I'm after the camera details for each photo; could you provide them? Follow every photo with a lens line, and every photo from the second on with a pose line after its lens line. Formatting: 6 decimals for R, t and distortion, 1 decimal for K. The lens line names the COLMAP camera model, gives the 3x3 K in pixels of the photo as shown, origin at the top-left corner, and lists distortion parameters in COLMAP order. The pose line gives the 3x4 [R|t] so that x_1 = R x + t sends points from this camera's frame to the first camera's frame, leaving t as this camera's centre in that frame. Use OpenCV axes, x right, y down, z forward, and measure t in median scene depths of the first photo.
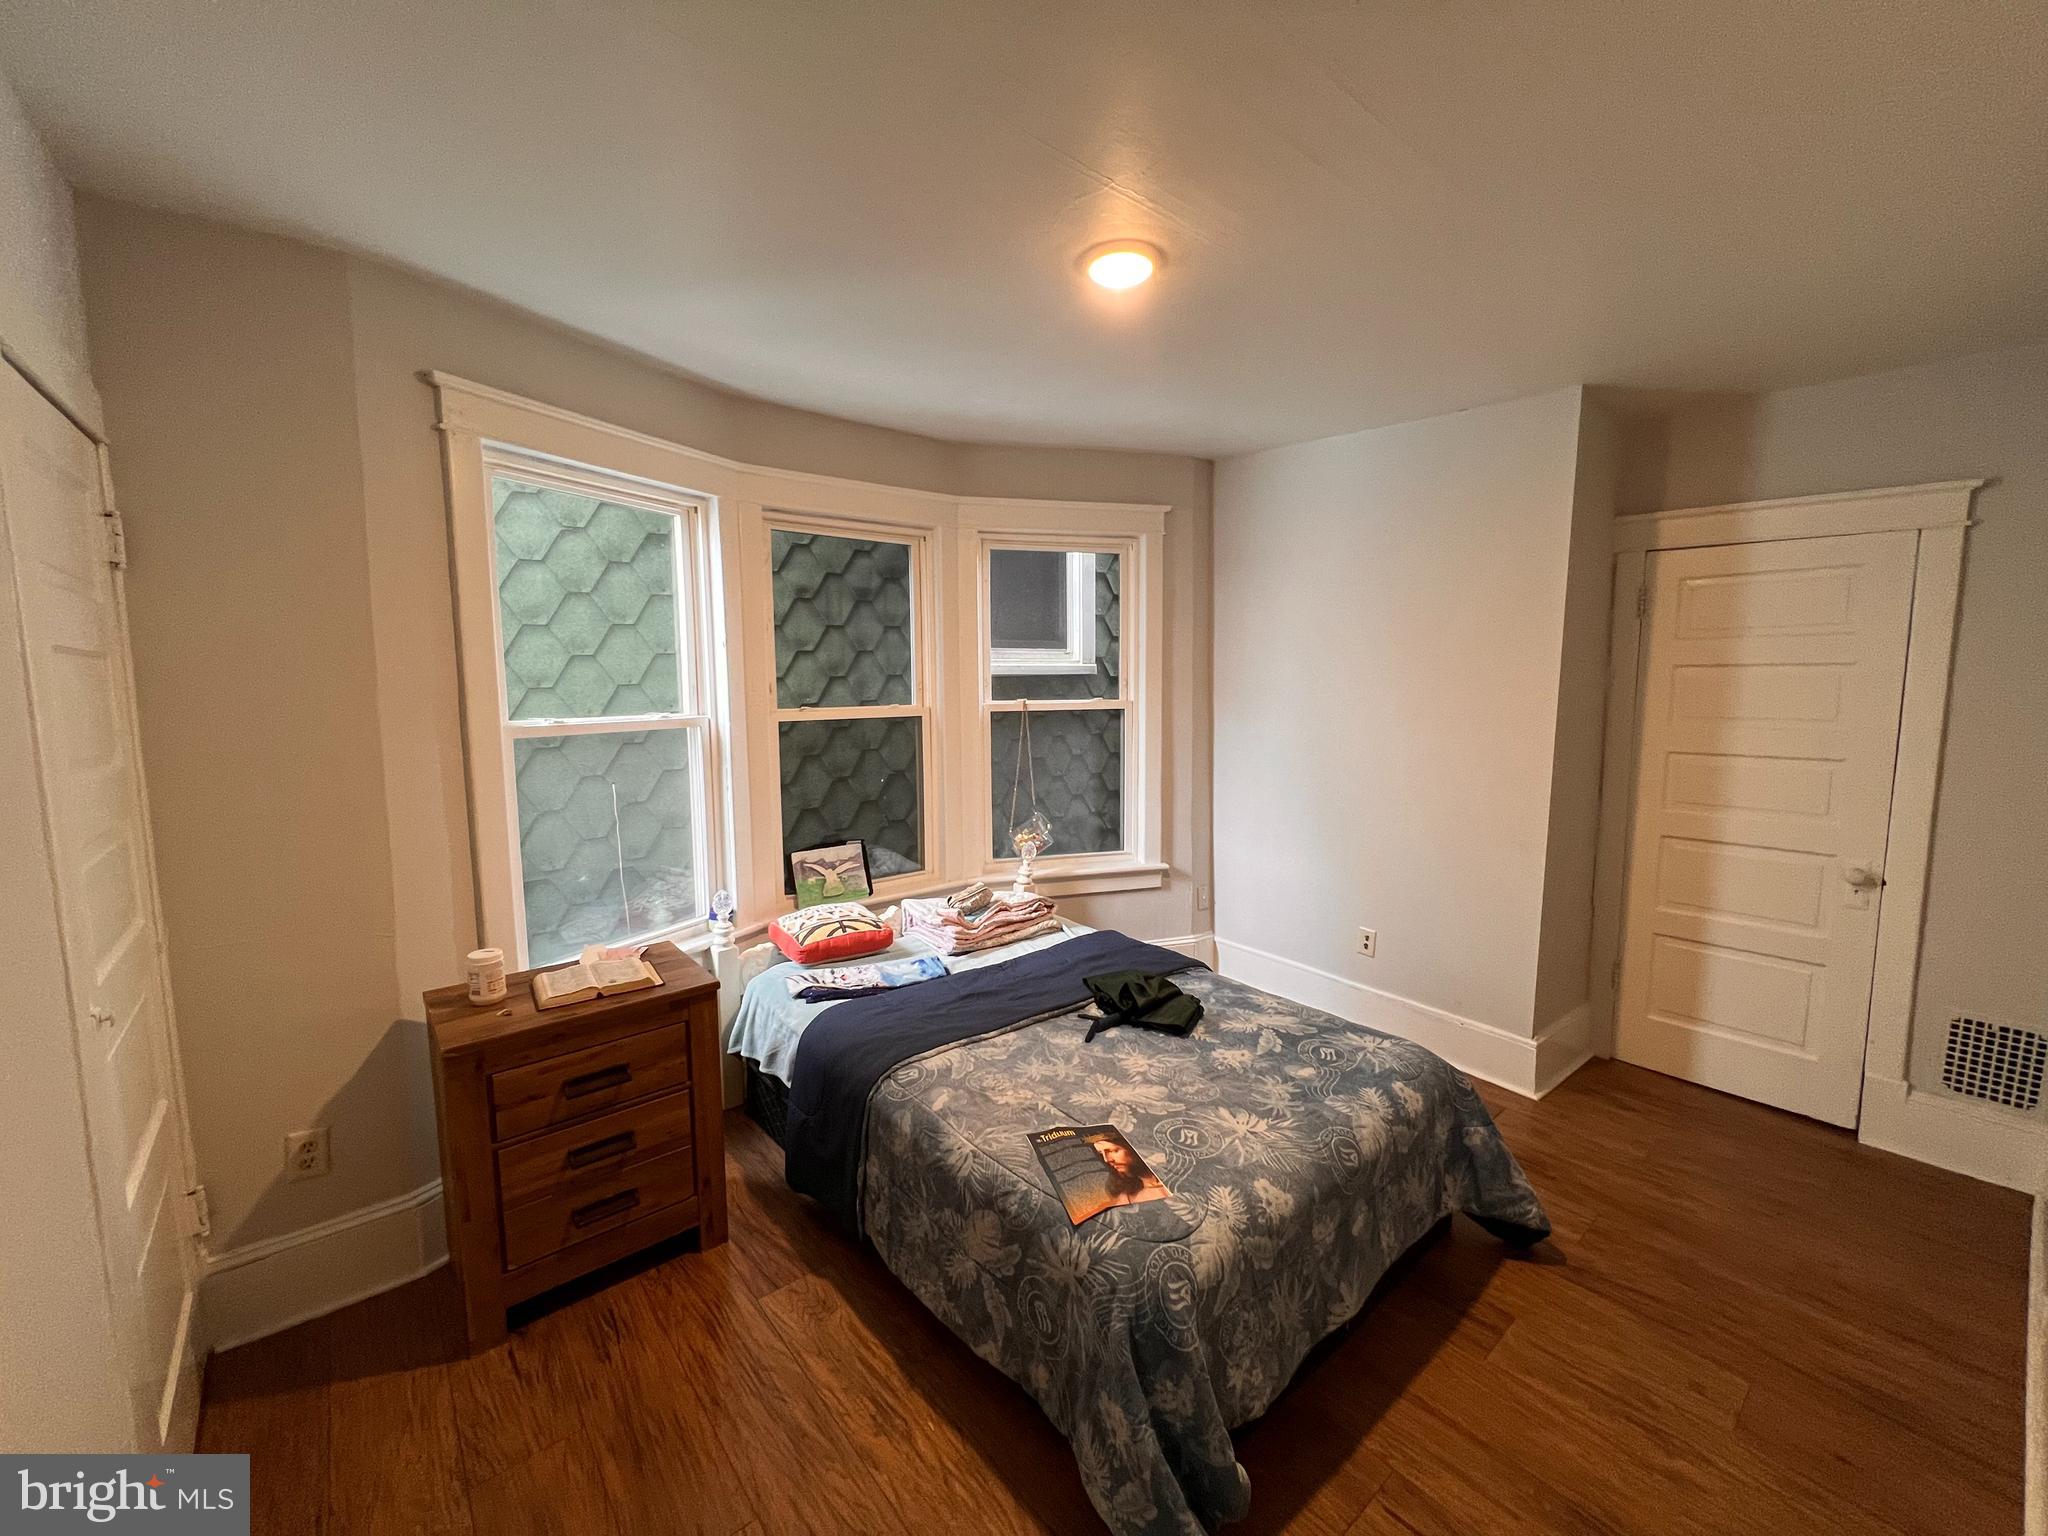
lens RADIAL K [[821.4, 0, 1033.6], [0, 821.4, 765.9], [0, 0, 1]] dist [-0.002308, 0.000602]
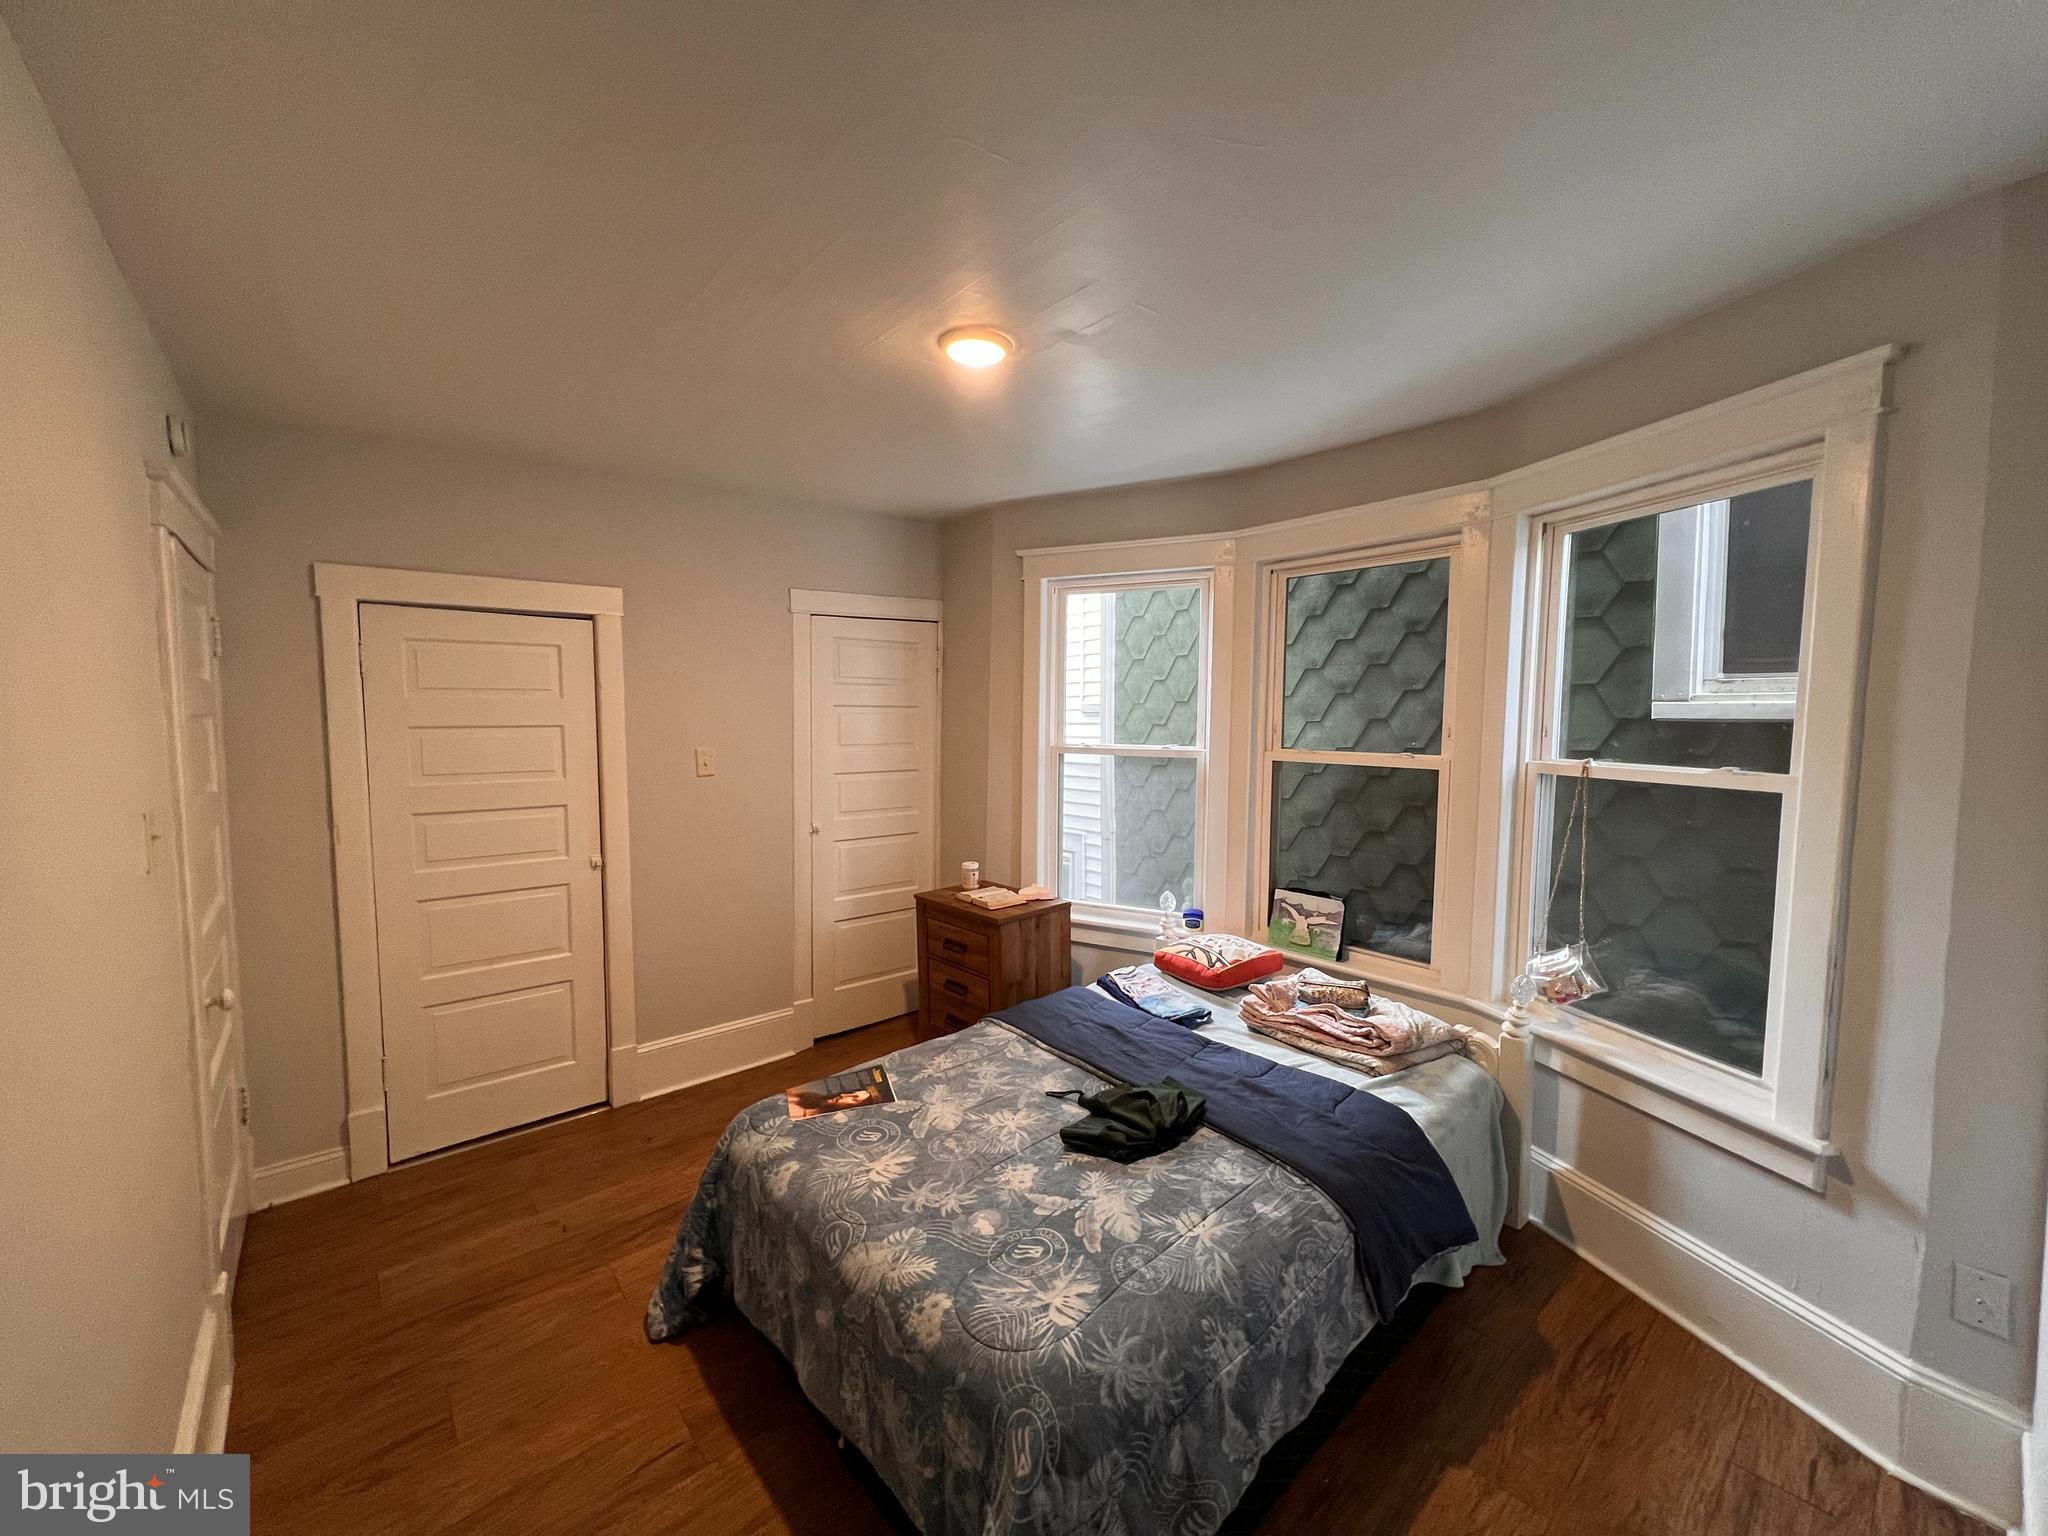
lens RADIAL K [[821.4, 0, 1005.9], [0, 821.4, 764.6], [0, 0, 1]] dist [-0.002308, 0.000602]
pose [[0.000178, 0.074410, -0.997228, 1.025934], [-0.112379, 0.990912, 0.073918, -0.122508], [0.993665, 0.112055, 0.008539, 0.908399]]
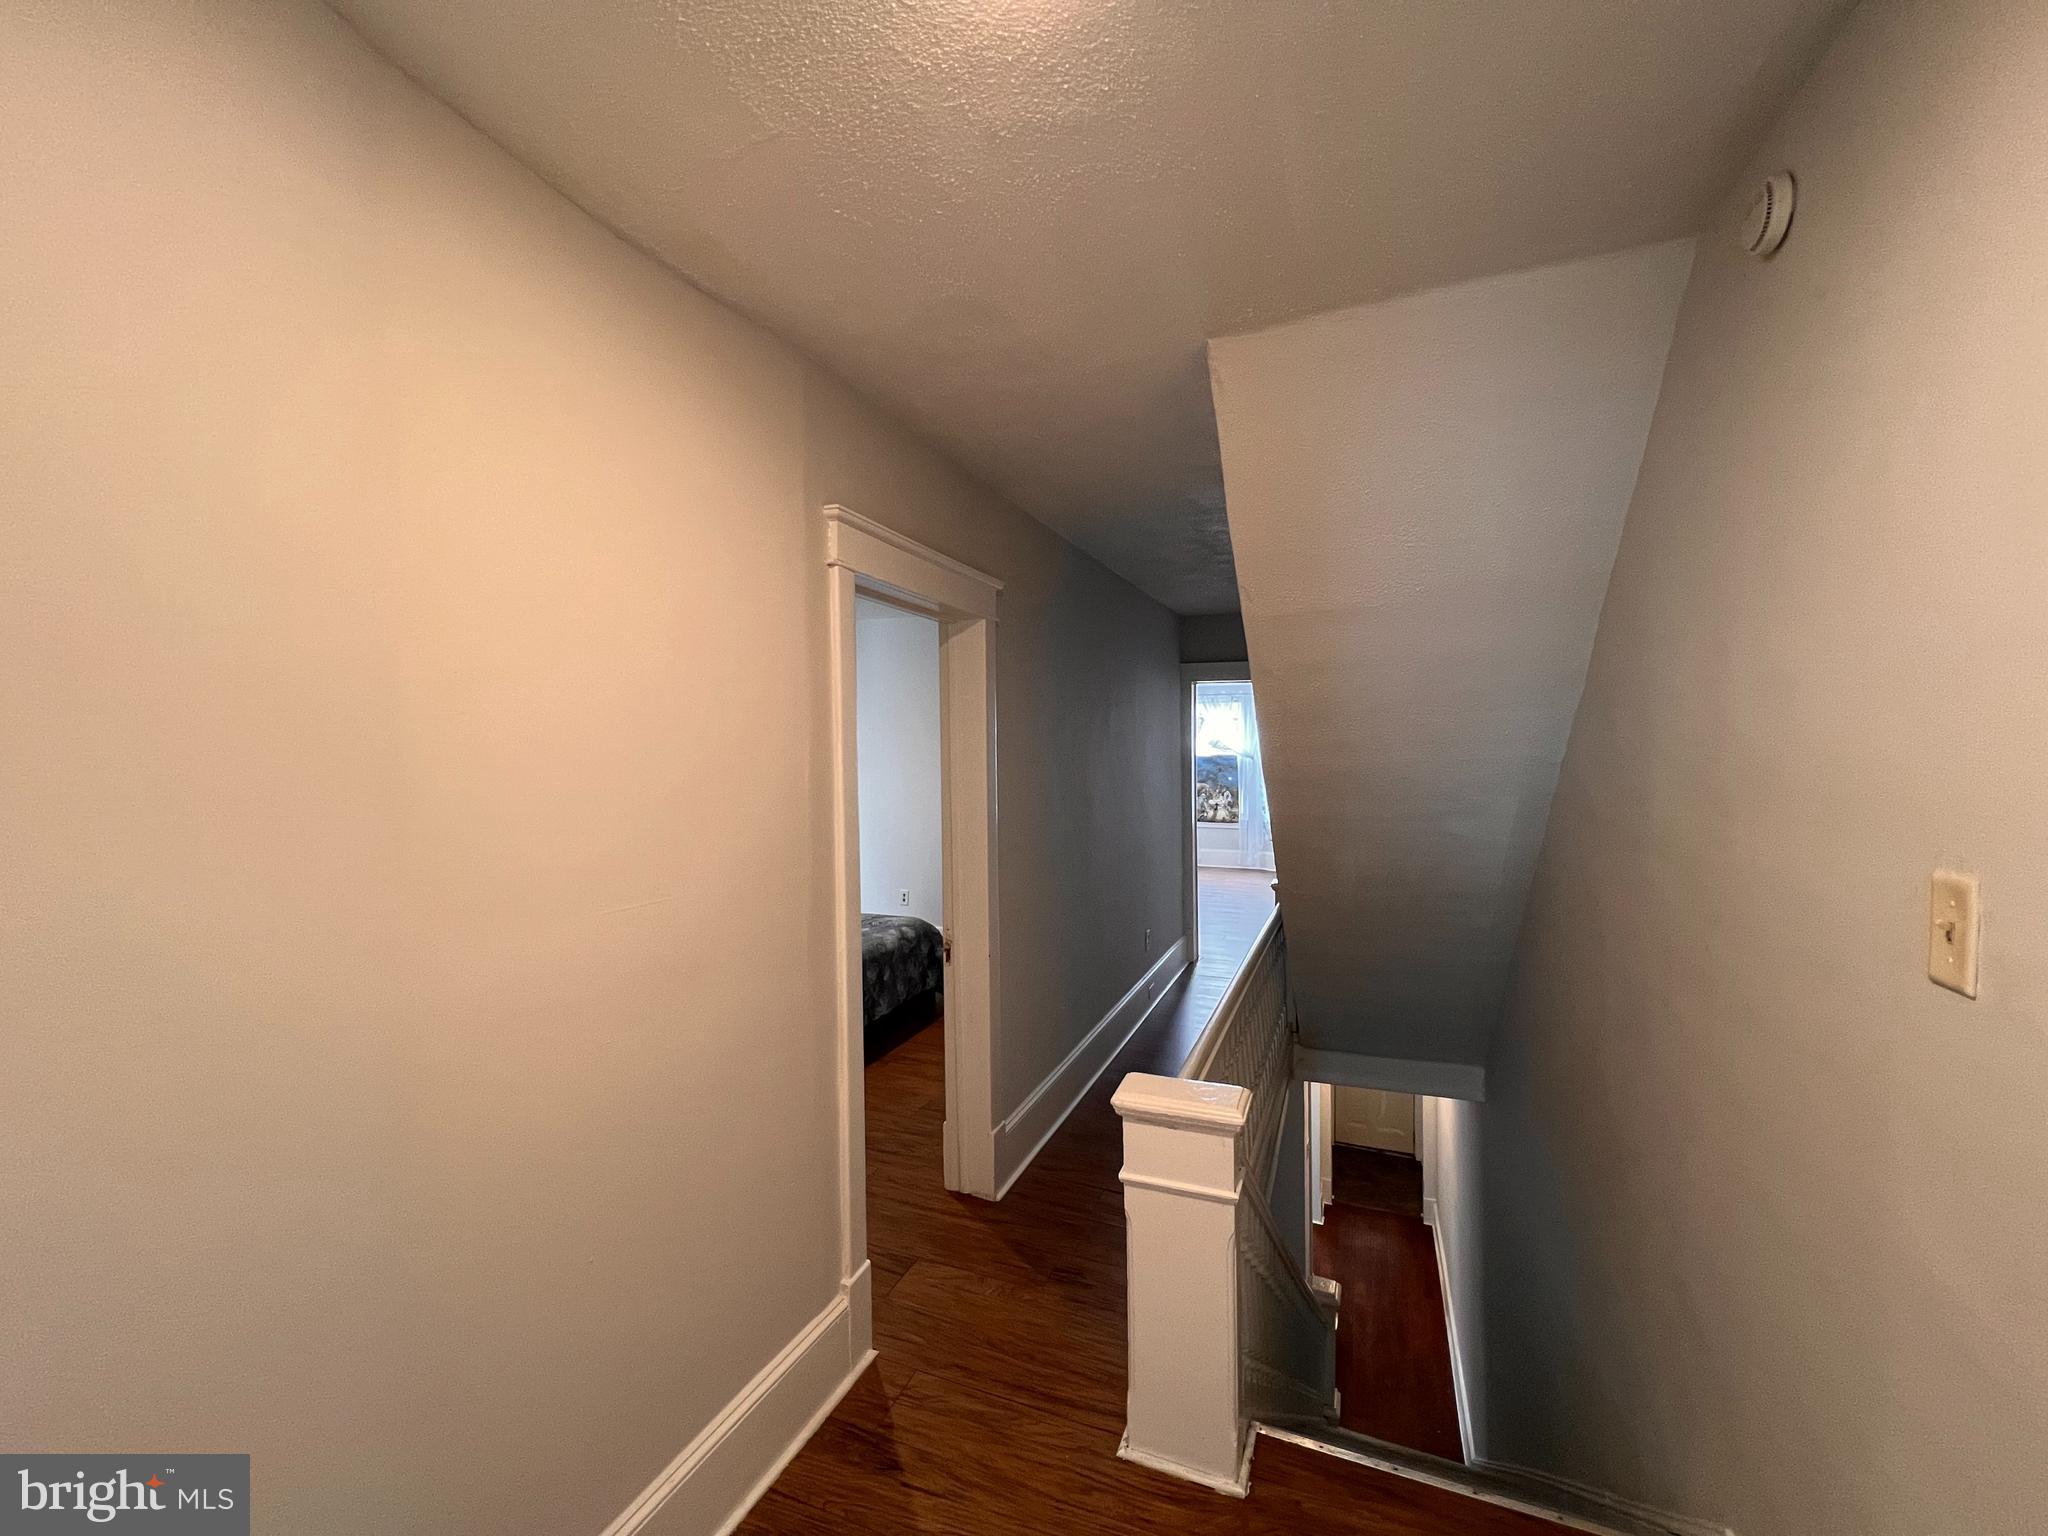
lens RADIAL K [[821.4, 0, 1019.3], [0, 821.4, 772.6], [0, 0, 1]] dist [-0.002308, 0.000602]
pose [[0.893031, -0.019643, 0.449567, -0.262885], [0.065729, 0.994026, -0.087132, 0.160907], [-0.445170, 0.107361, 0.888987, -1.107857]]
